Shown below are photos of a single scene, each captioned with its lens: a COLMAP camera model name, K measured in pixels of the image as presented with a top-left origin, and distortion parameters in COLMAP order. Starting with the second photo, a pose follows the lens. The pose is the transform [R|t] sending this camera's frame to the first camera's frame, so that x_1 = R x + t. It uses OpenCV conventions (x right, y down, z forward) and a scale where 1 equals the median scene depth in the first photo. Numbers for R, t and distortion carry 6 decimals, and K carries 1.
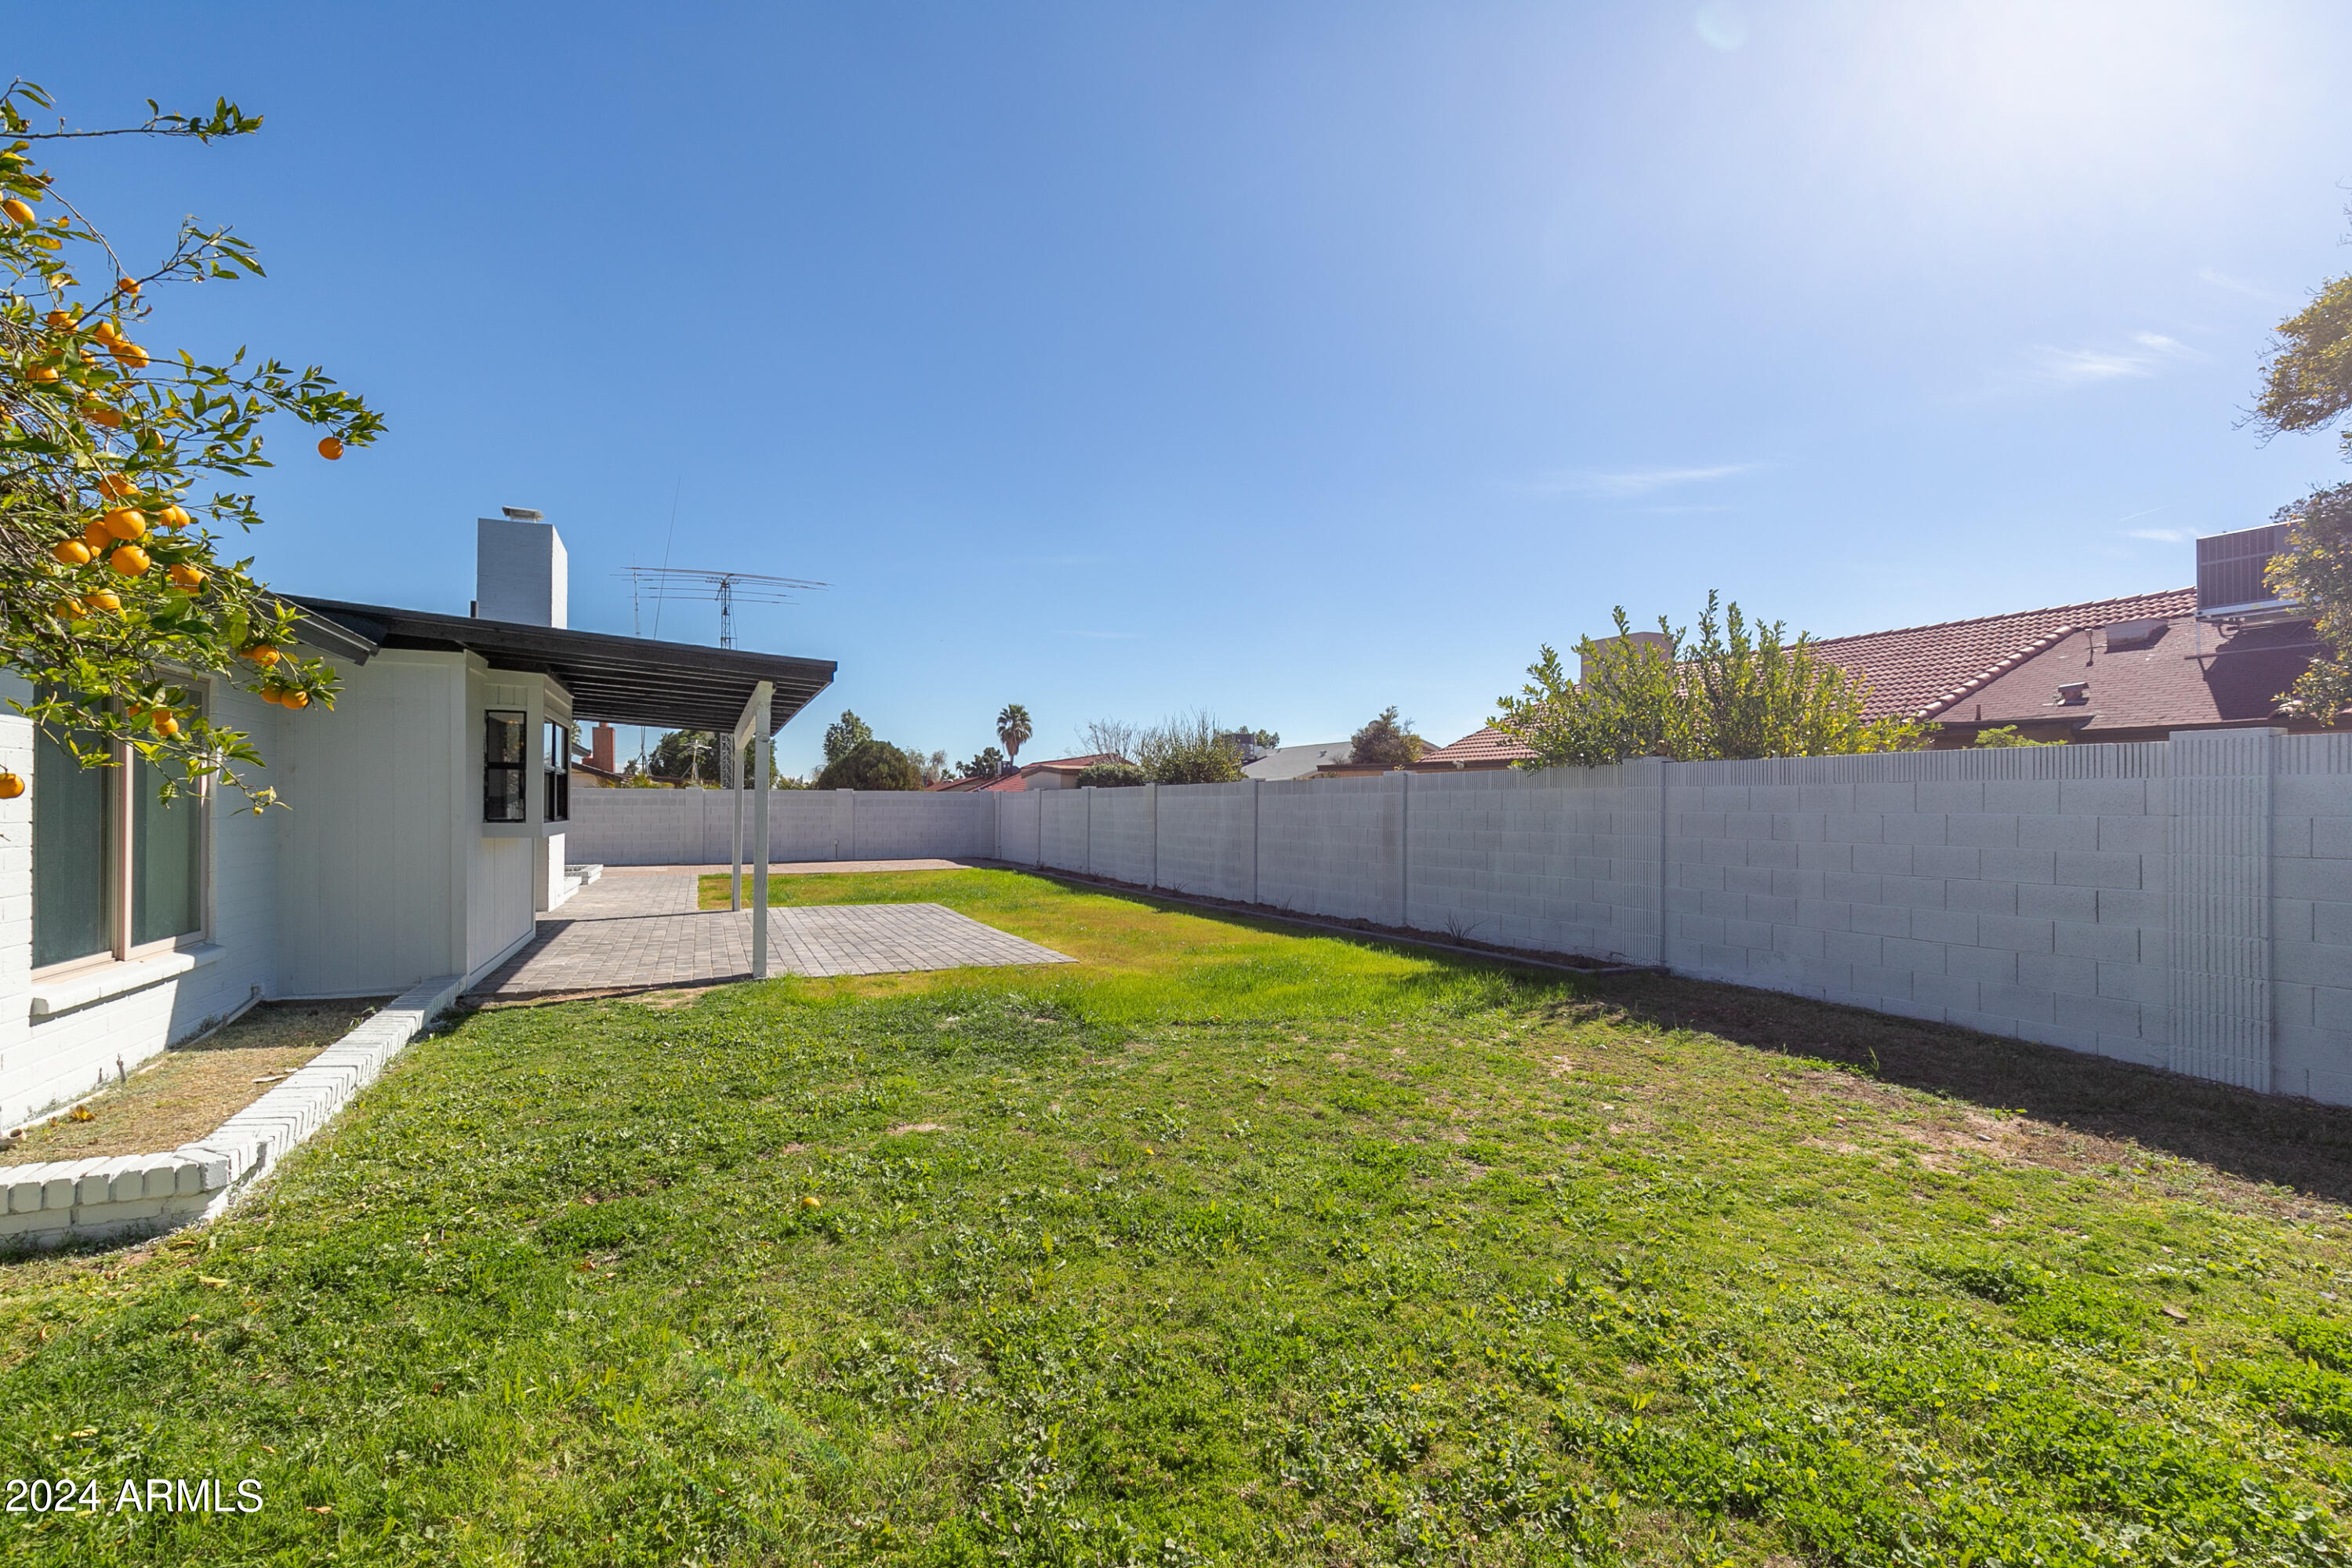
lens RADIAL K [[1056.9, 0, 1178.5], [0, 1056.9, 795.0], [0, 0, 1]] dist [0.008251, 0.002028]
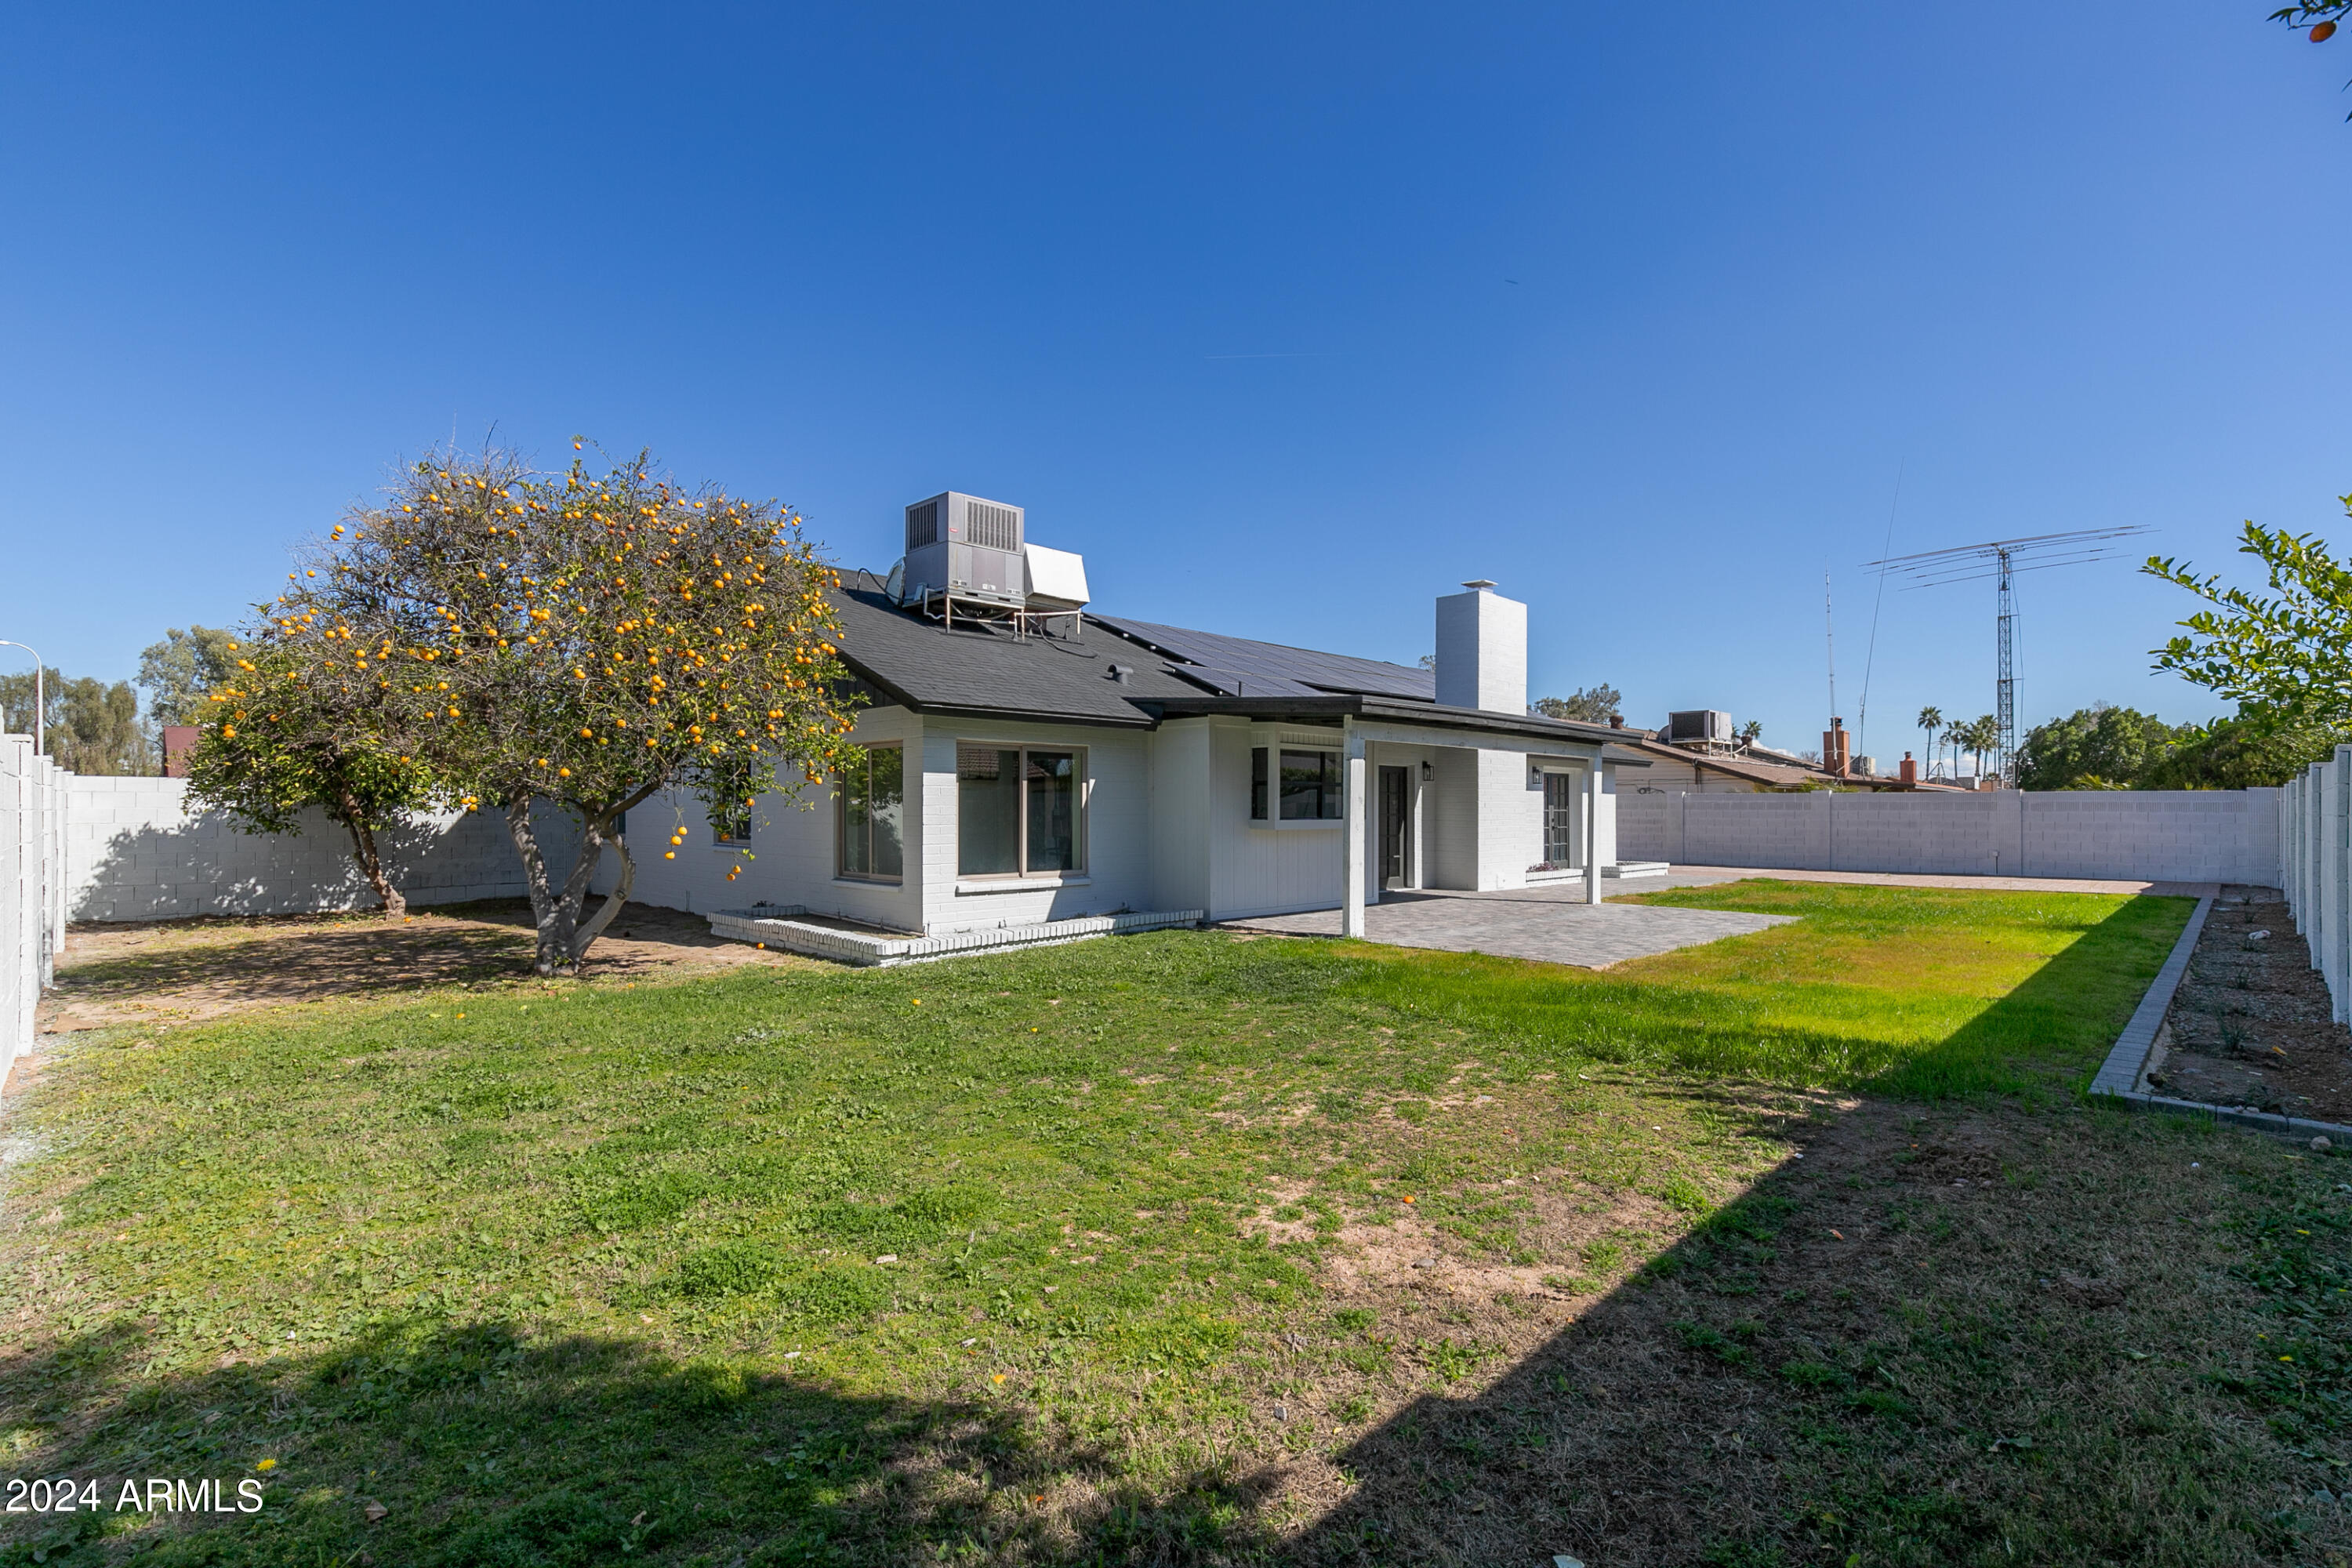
lens RADIAL K [[1056.9, 0, 1184.8], [0, 1056.9, 797.4], [0, 0, 1]] dist [0.008251, 0.002028]
pose [[0.359752, -0.009692, -0.932998, 1.122207], [0.007947, 0.999942, -0.007324, 0.005174], [0.933014, -0.004780, 0.359808, 0.477037]]
